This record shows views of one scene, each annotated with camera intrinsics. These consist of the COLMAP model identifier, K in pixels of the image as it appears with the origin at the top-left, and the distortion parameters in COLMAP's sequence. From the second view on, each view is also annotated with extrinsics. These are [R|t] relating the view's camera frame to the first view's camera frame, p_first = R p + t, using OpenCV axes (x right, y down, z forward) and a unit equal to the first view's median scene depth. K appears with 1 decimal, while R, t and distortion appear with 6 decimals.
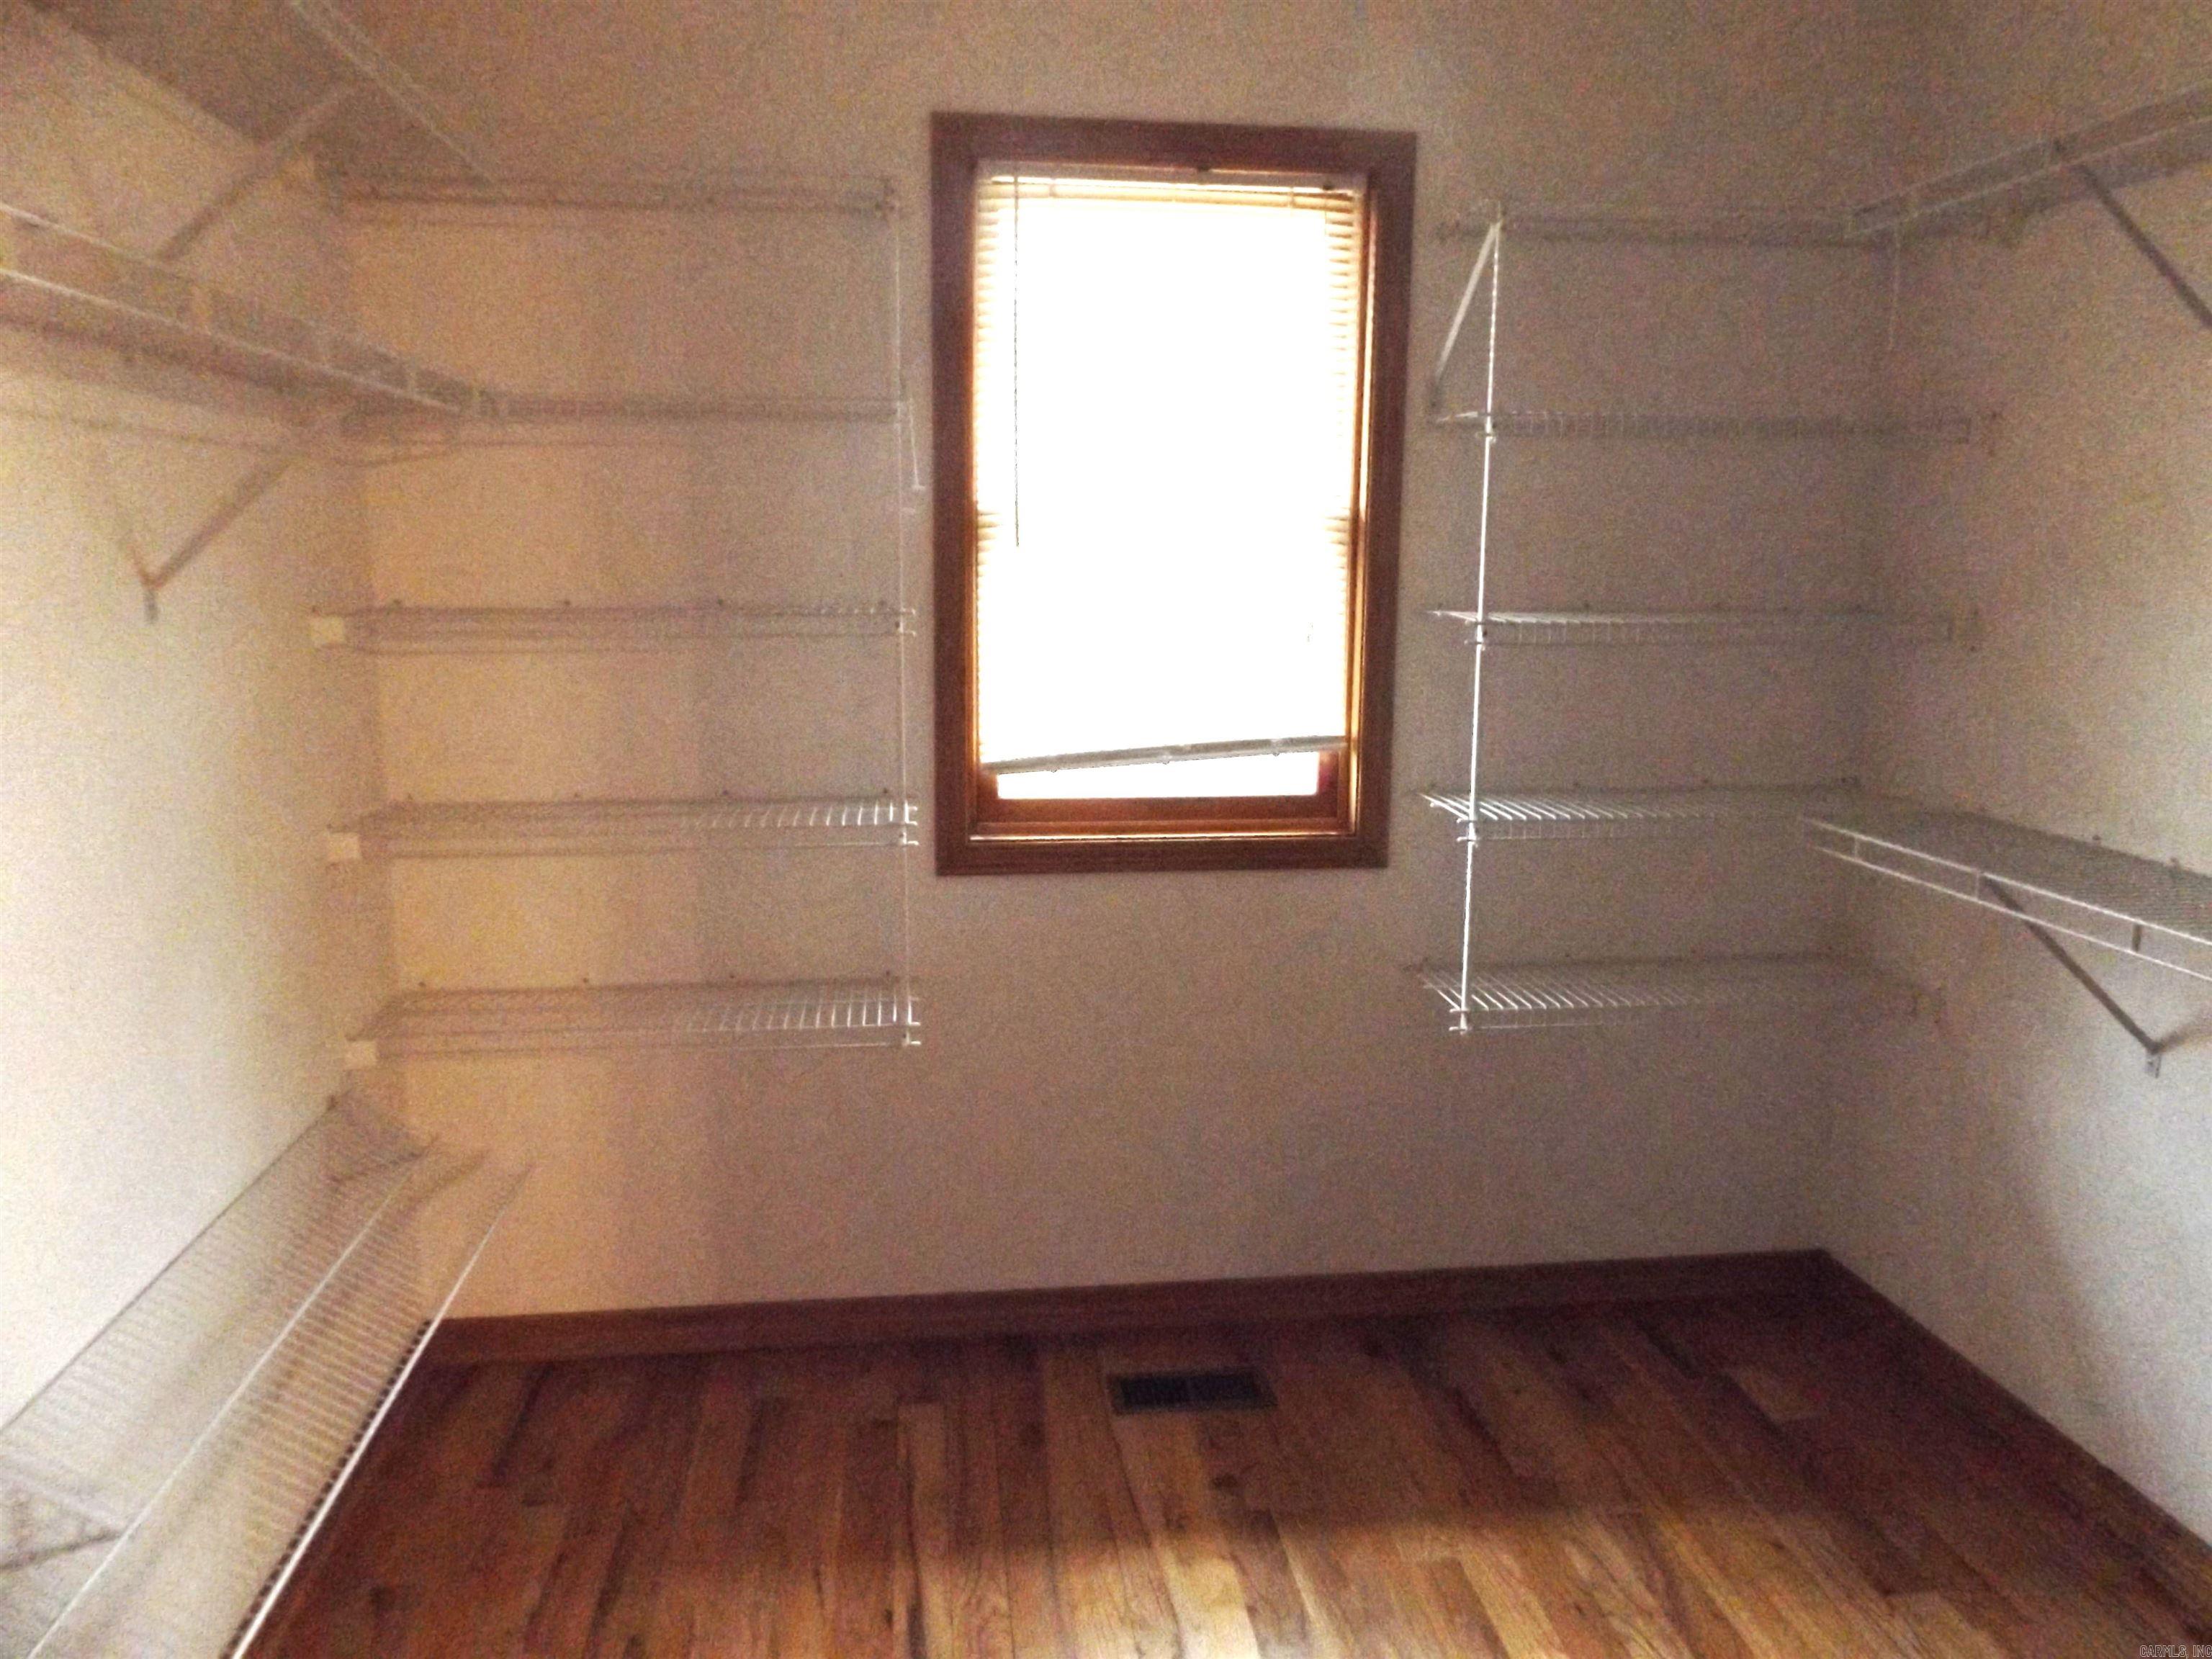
lens RADIAL K [[1655.6, 0, 1106.0], [0, 1655.6, 829.5], [0, 0, 1]] dist [-0.010113, -0.008827]
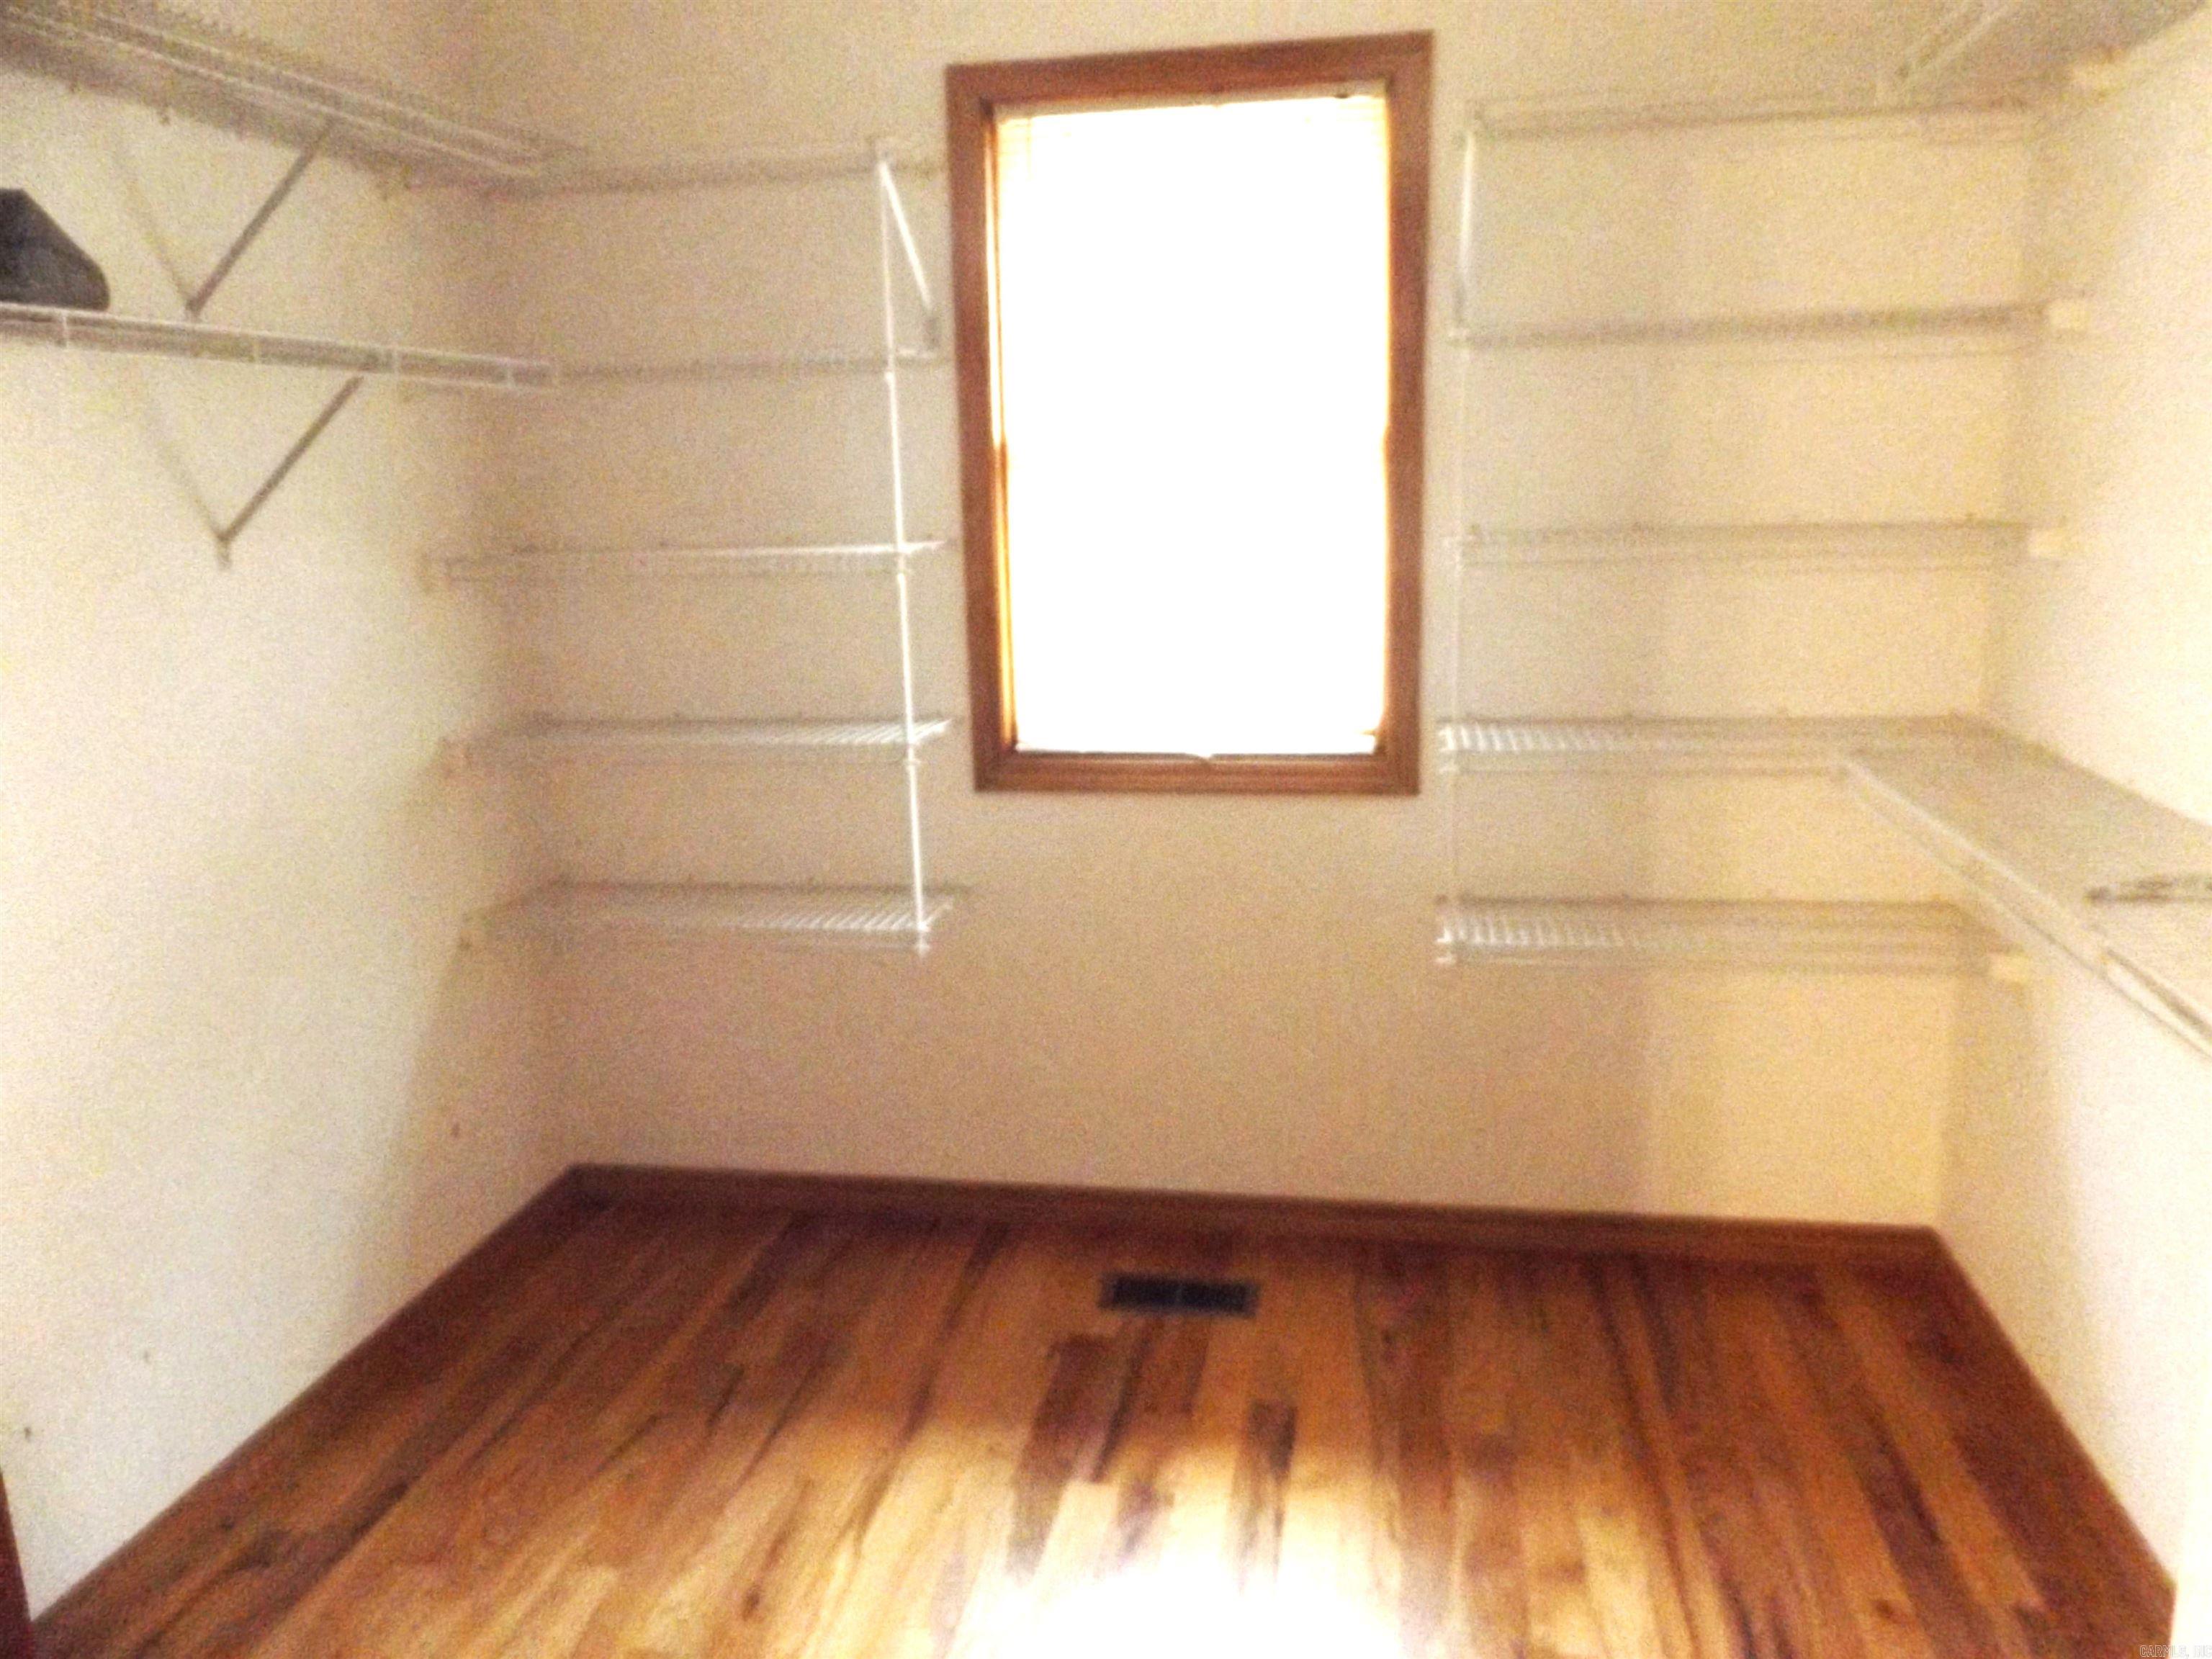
lens RADIAL K [[1655.6, 0, 1106.0], [0, 1655.6, 829.5], [0, 0, 1]] dist [-0.010113, -0.008827]
pose [[0.952360, 0.032725, -0.303214, 0.315357], [-0.018256, 0.998561, 0.050433, -0.004115], [0.304428, -0.042495, 0.951587, 0.010560]]
